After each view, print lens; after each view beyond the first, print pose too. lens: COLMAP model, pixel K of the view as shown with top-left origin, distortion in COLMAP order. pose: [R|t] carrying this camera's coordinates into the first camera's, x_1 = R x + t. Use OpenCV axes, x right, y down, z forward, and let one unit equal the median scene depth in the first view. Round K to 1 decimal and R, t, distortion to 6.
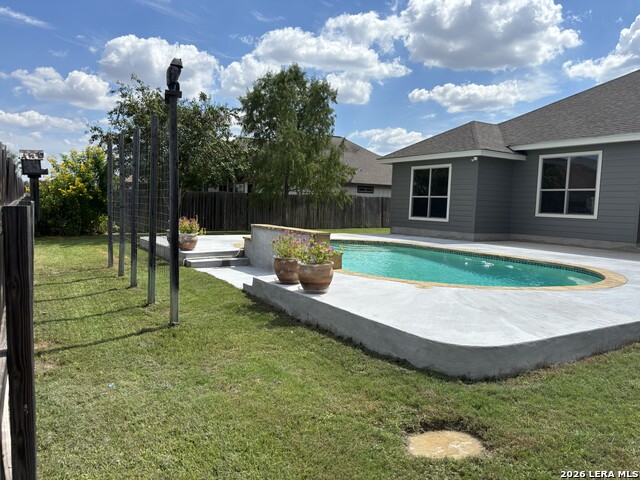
lens RADIAL K [[487.3, 0, 327.7], [0, 487.3, 246.8], [0, 0, 1]] dist [0.041292, -0.003565]
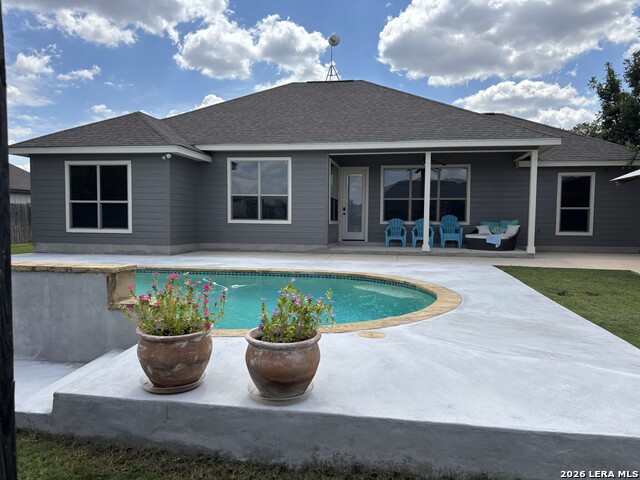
lens RADIAL K [[484.1, 0, 320.0], [0, 484.1, 240.0], [0, 0, 1]] dist [0.066623, -0.075958]
pose [[0.678680, -0.057197, 0.732204, -0.134557], [0.076679, 0.997033, 0.006812, -0.022949], [-0.730421, 0.051521, 0.681052, 0.248230]]
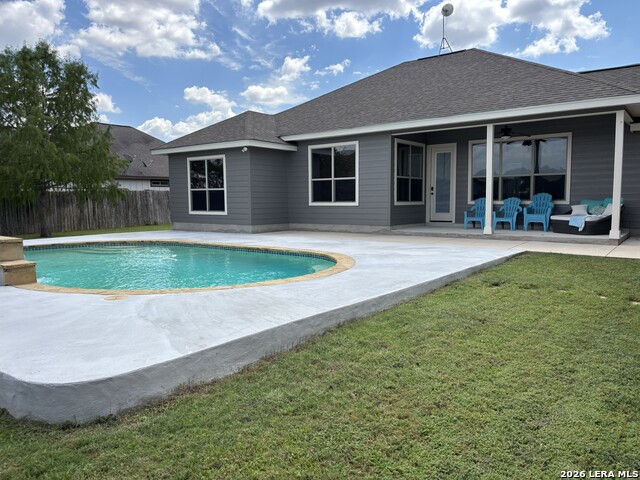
lens RADIAL K [[484.1, 0, 320.0], [0, 484.1, 240.0], [0, 0, 1]] dist [0.066623, -0.075958]
pose [[0.943379, -0.068812, 0.324501, 0.111060], [0.068116, 0.997586, 0.013519, -0.001955], [-0.324648, 0.009350, 0.945789, 0.035482]]
